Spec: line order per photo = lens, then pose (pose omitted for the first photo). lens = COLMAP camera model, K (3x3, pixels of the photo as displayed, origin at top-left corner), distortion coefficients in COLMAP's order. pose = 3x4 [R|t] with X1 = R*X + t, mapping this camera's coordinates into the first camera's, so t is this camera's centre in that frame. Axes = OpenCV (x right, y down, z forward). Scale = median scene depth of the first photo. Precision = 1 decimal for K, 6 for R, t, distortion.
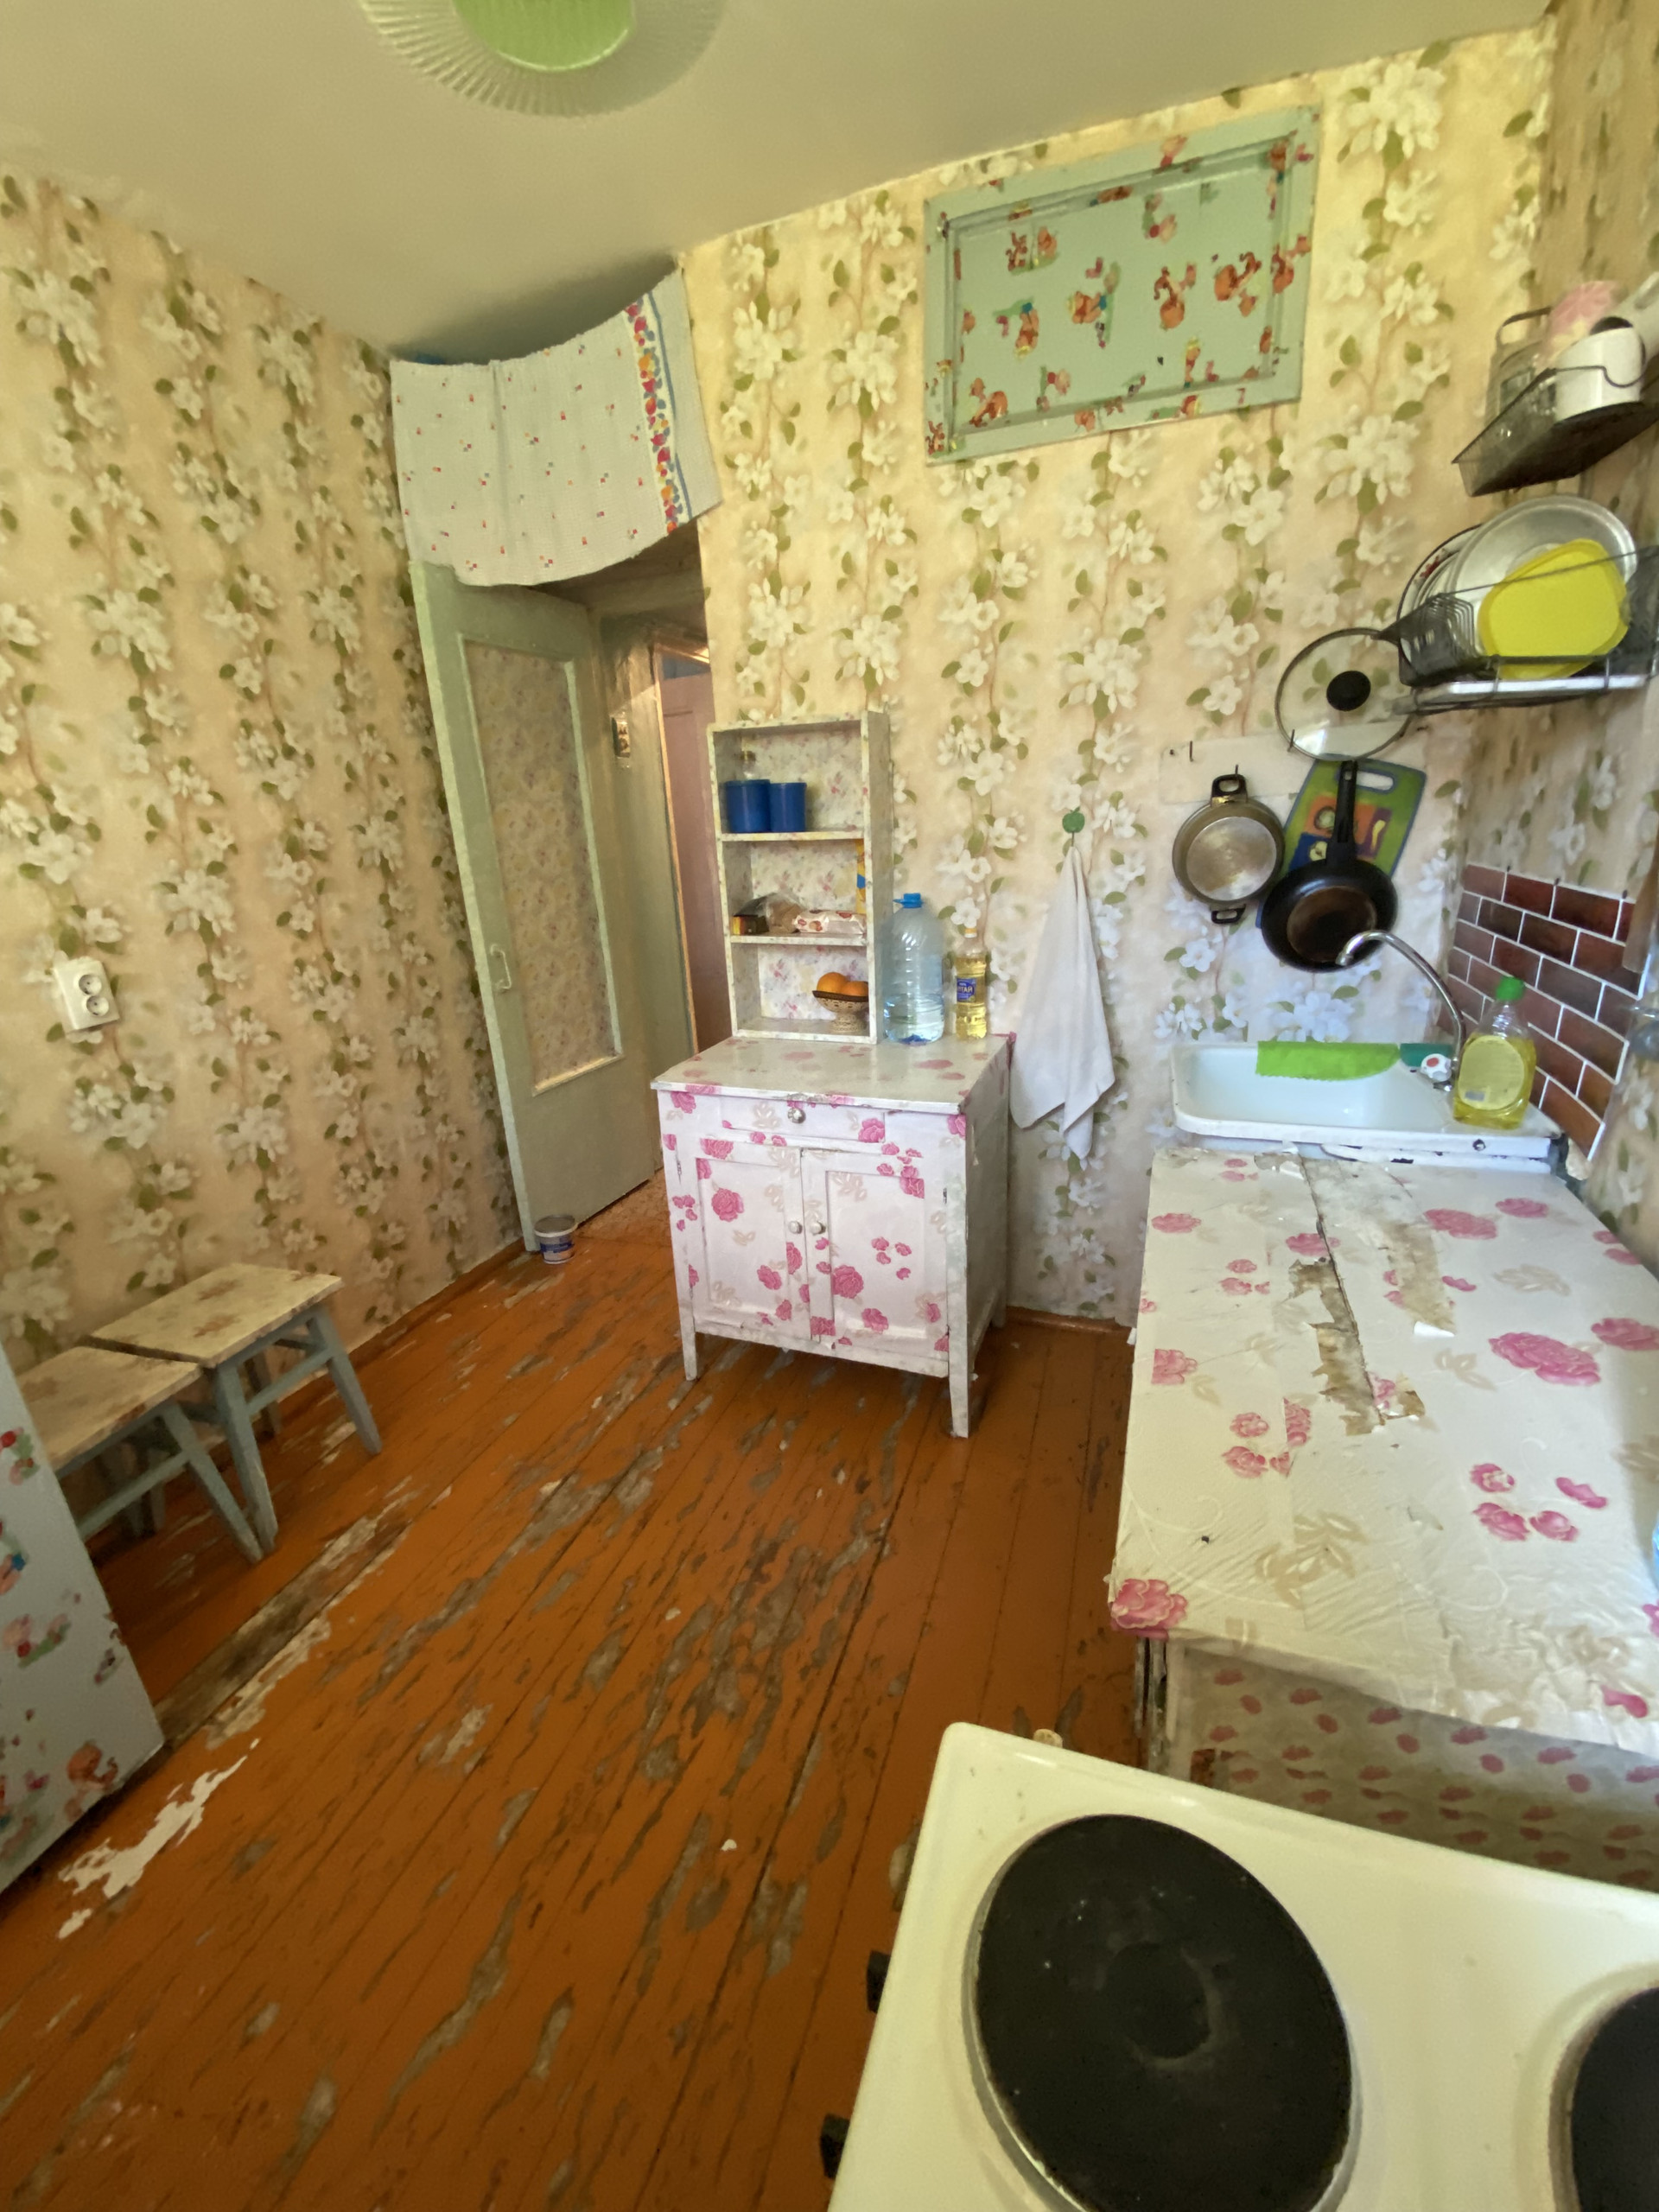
lens RADIAL K [[907.1, 0, 829.5], [0, 907.1, 1106.0], [0, 0, 1]] dist [0.028908, -0.025564]
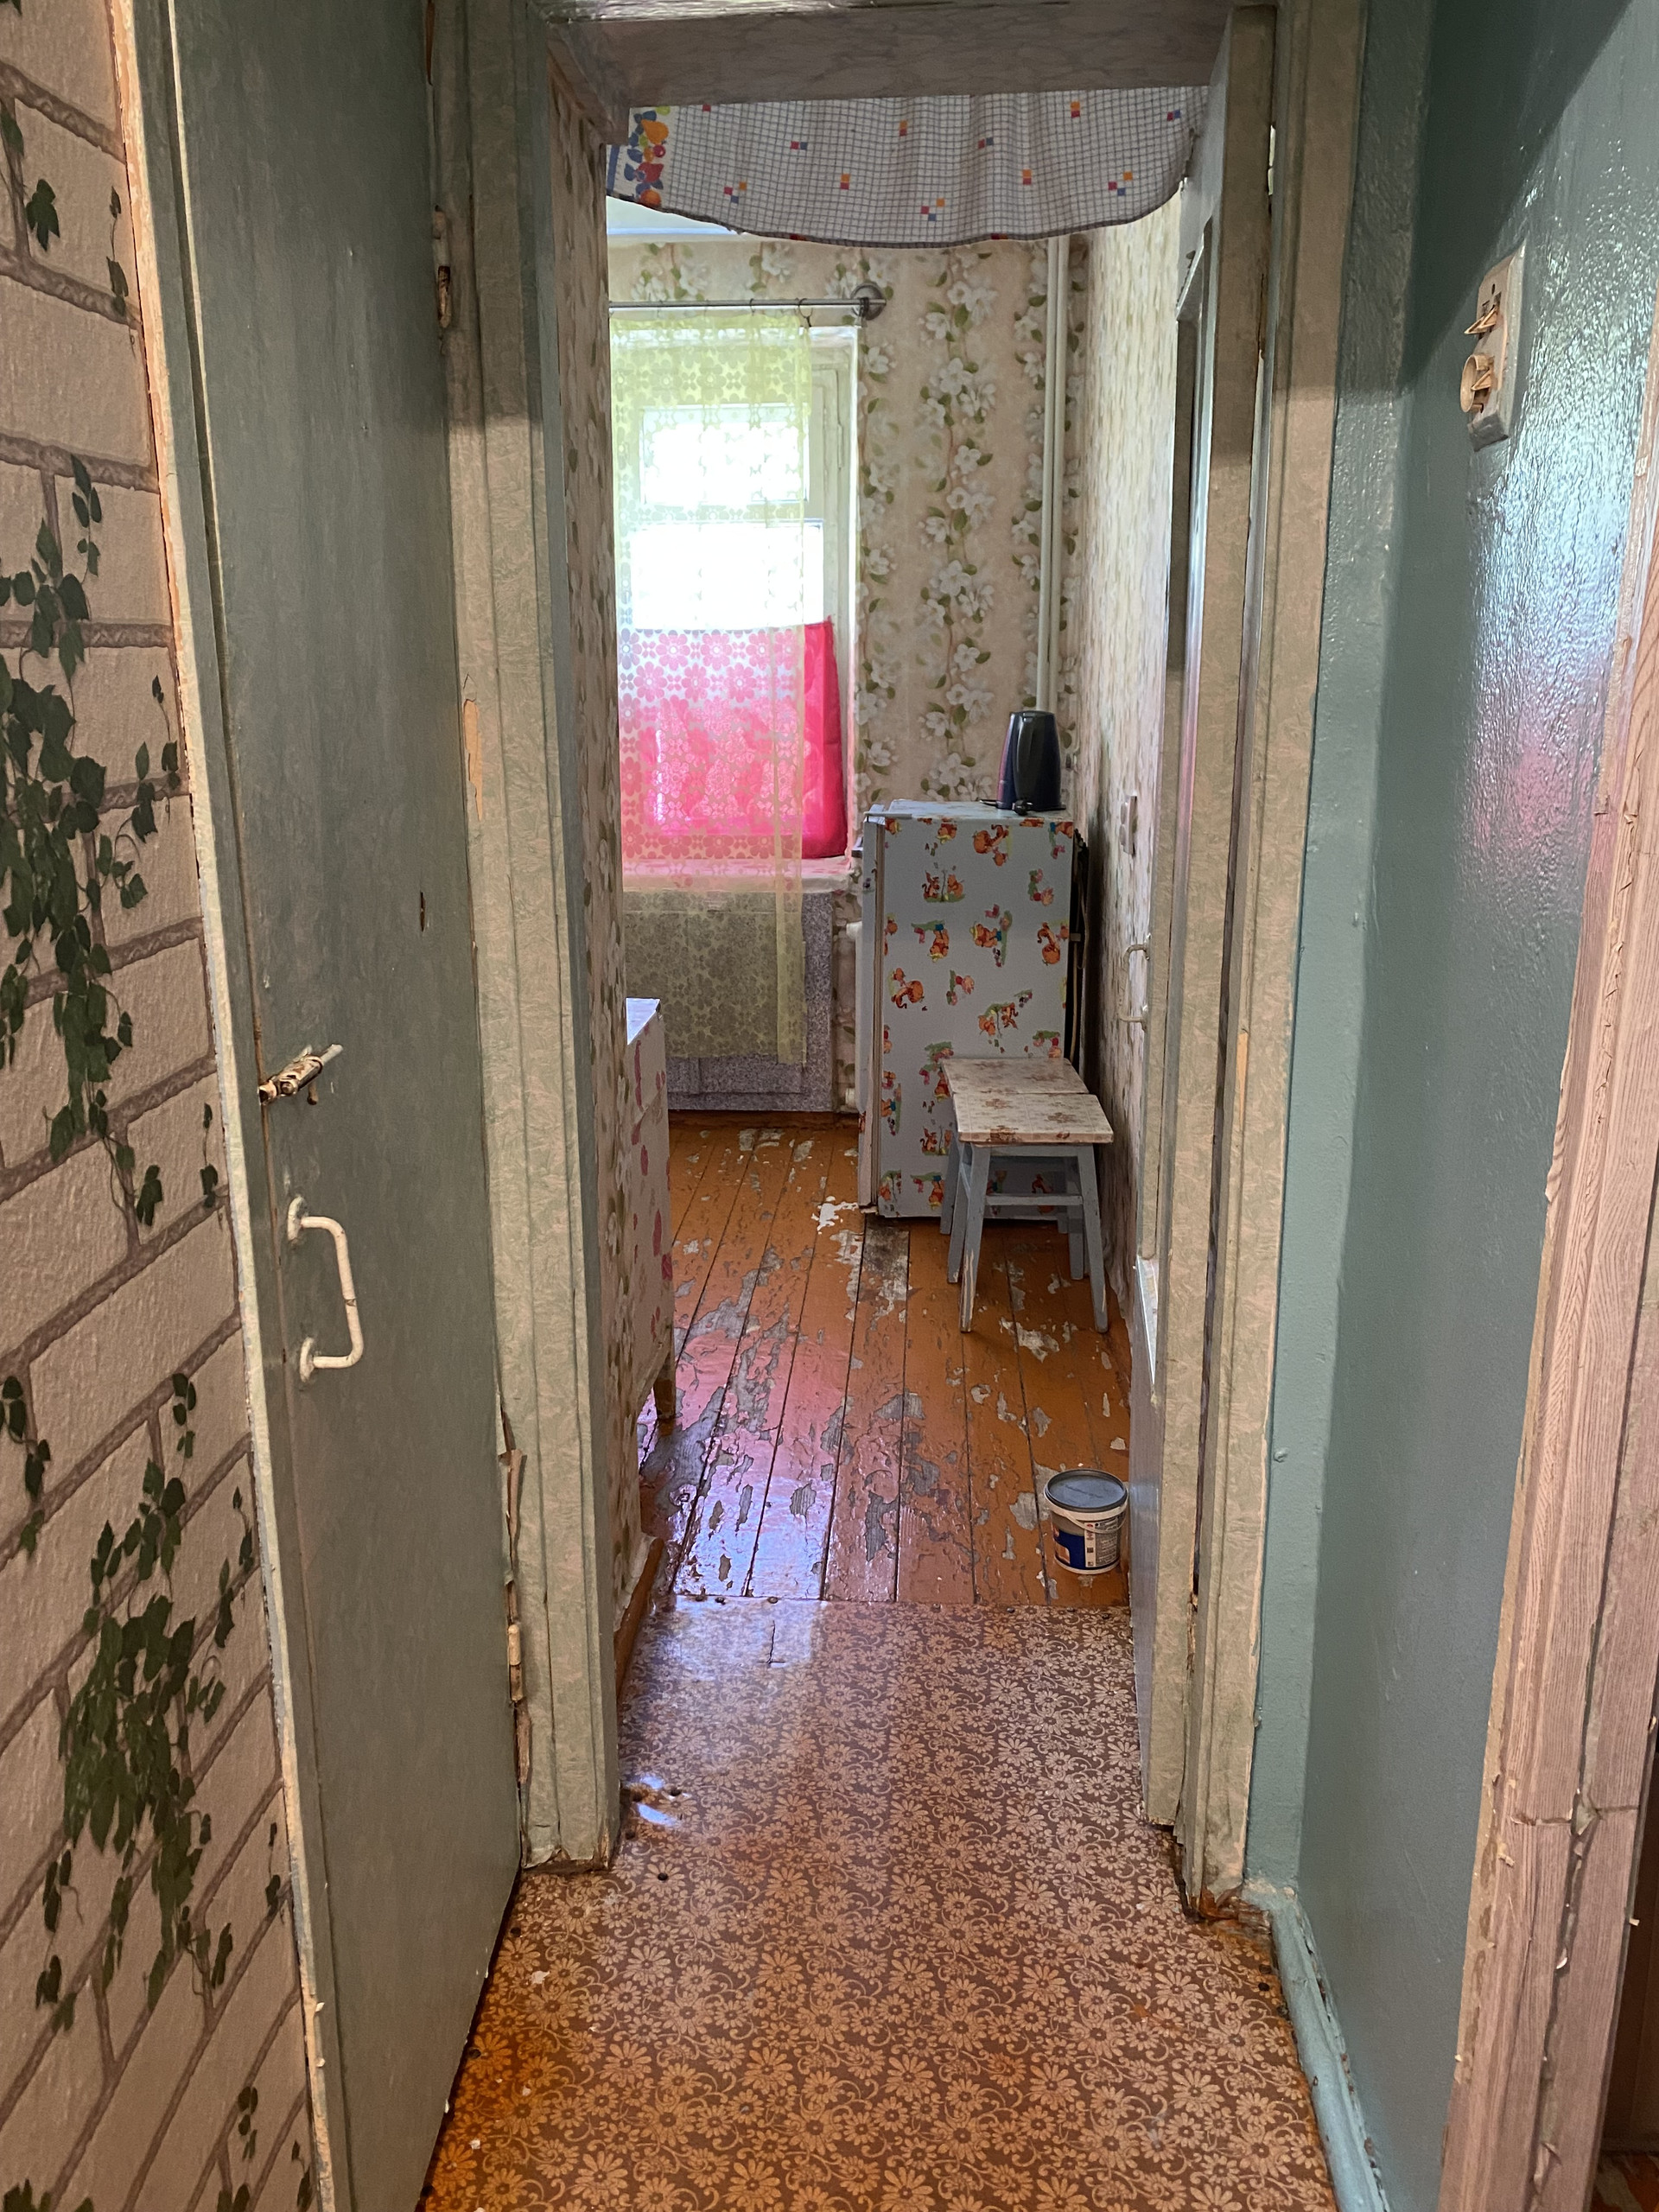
lens RADIAL K [[1726.8, 0, 831.6], [0, 1726.8, 1121.3], [0, 0, 1]] dist [0.041914, -0.056017]
pose [[-0.962045, 0.120555, -0.244818, 0.067029], [-0.036037, 0.833148, 0.551875, -1.092732], [0.270501, 0.539752, -0.797181, 3.175523]]
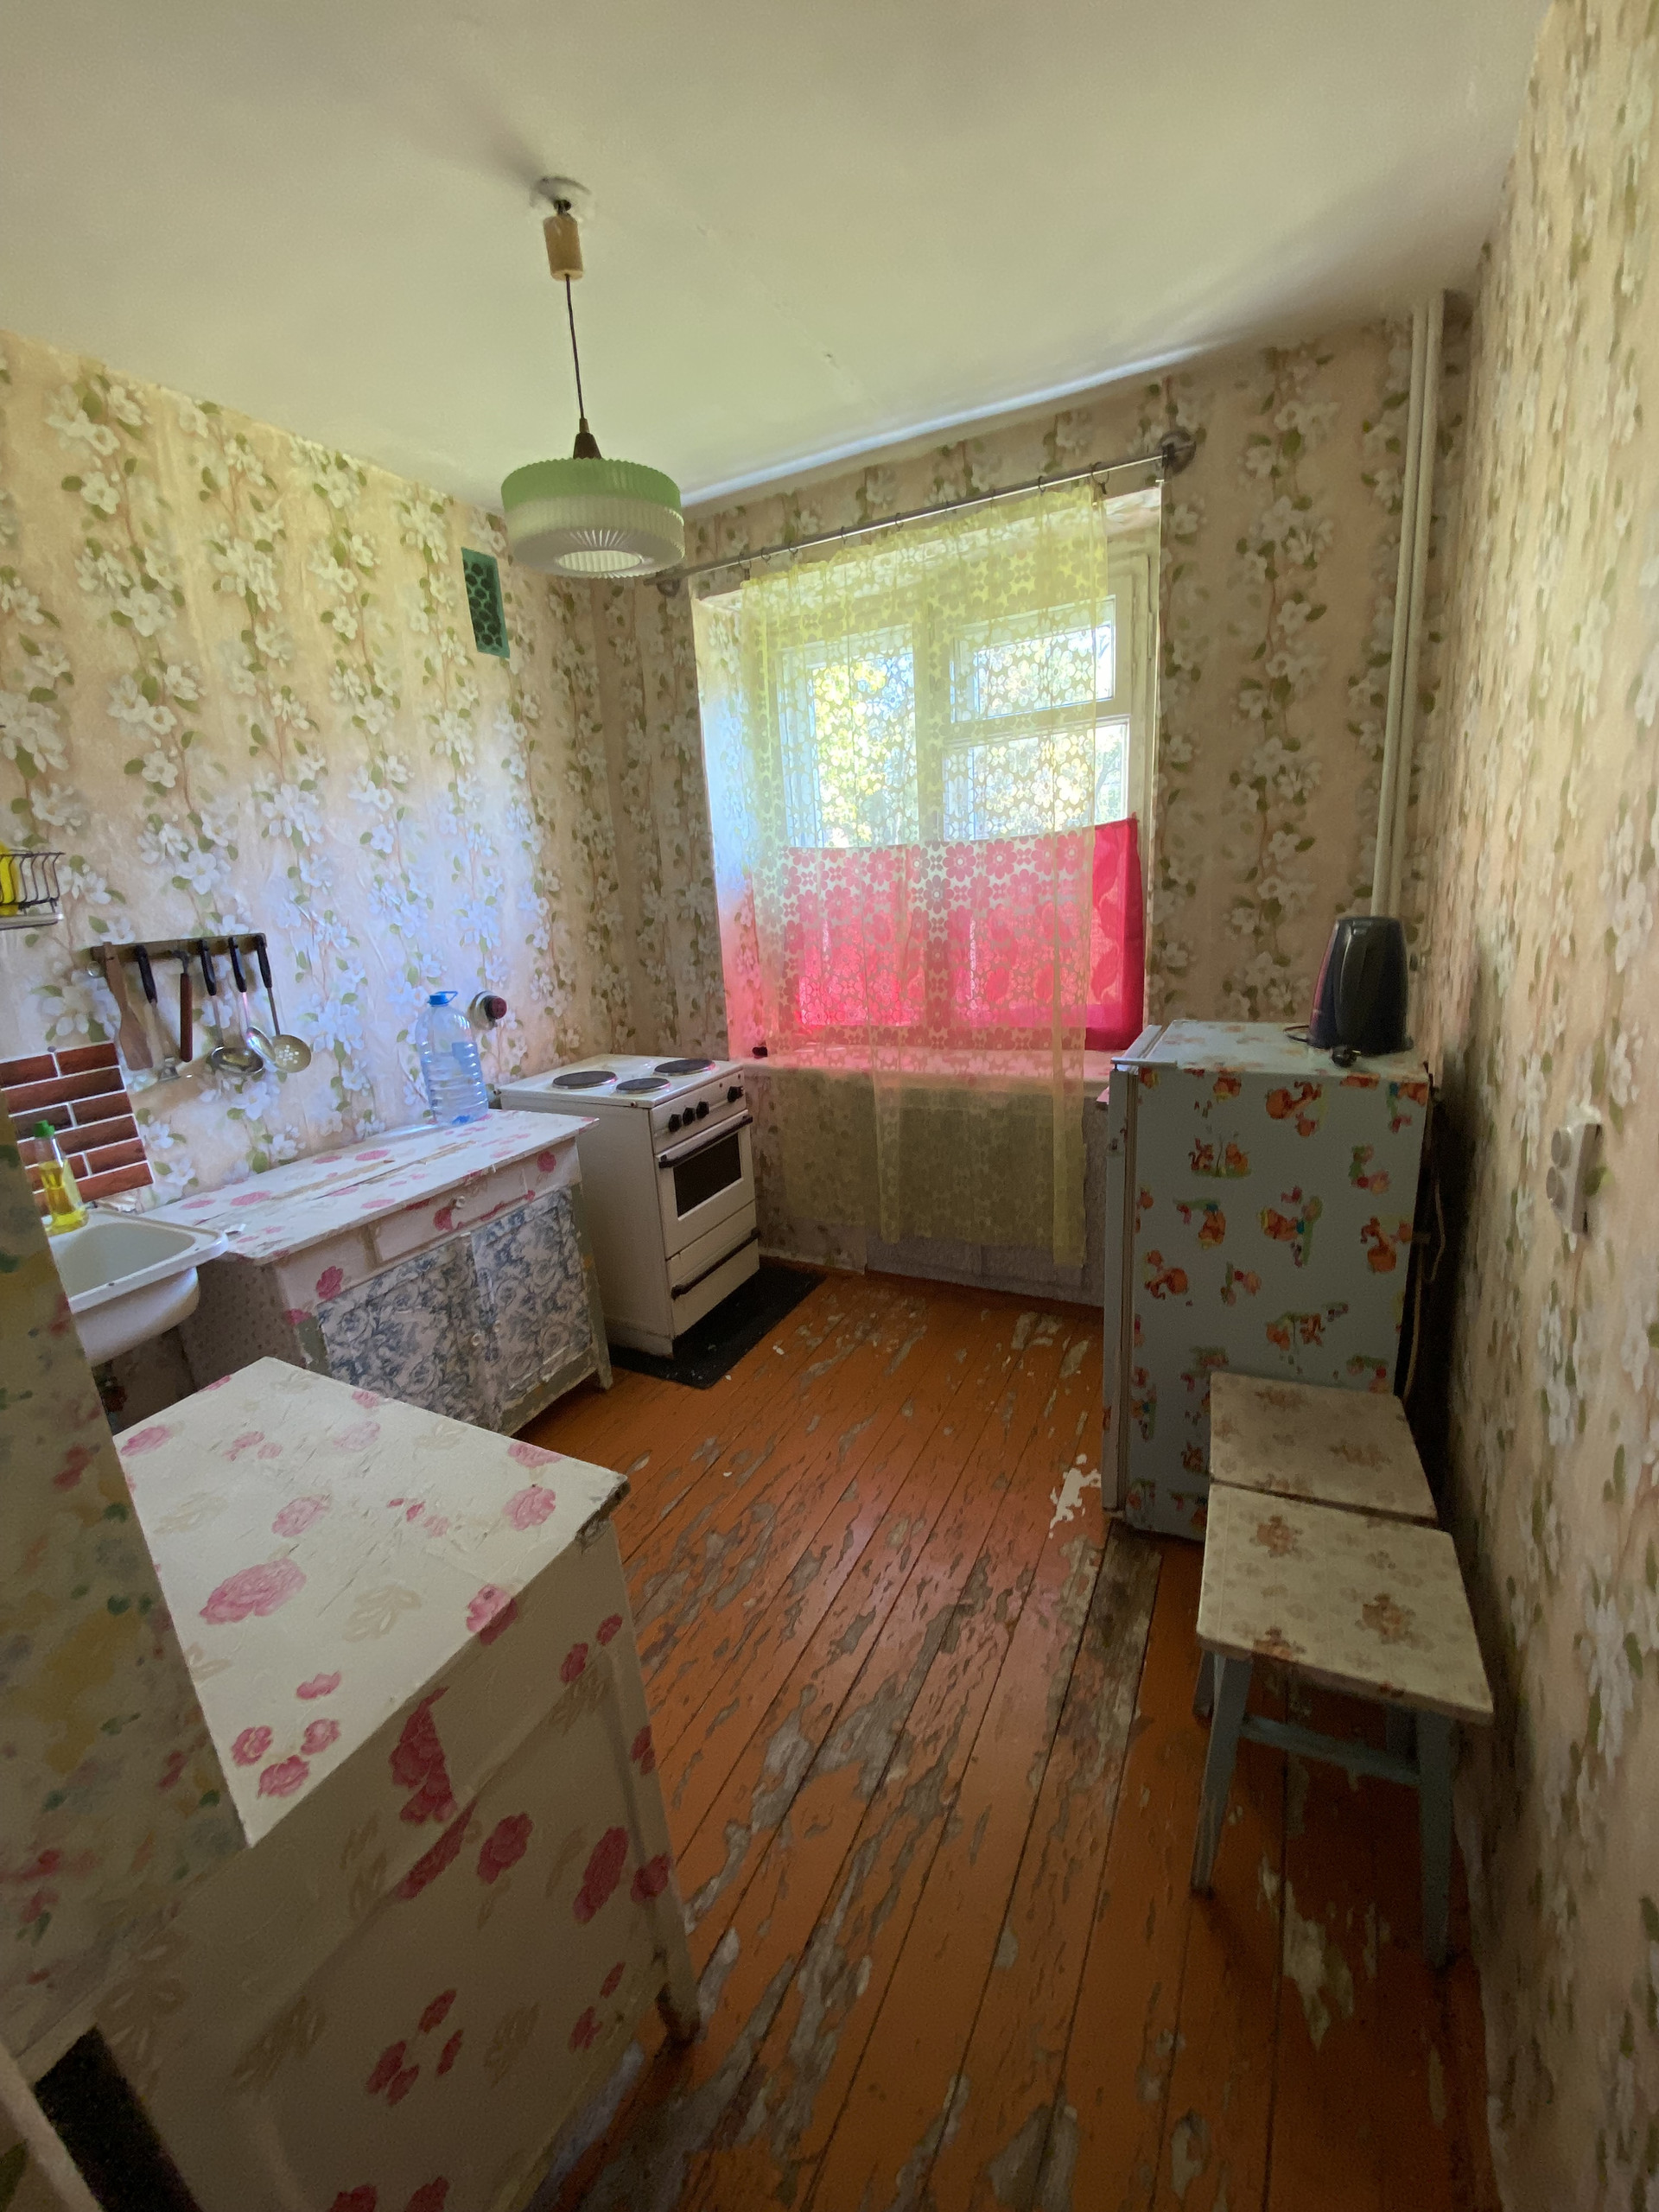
lens RADIAL K [[907.1, 0, 829.5], [0, 907.1, 1106.0], [0, 0, 1]] dist [0.028908, -0.025564]
pose [[-0.985292, 0.078512, 0.151776, -0.537073], [0.148850, 0.830575, 0.536646, -0.596033], [-0.083928, 0.551345, -0.830045, 1.731145]]
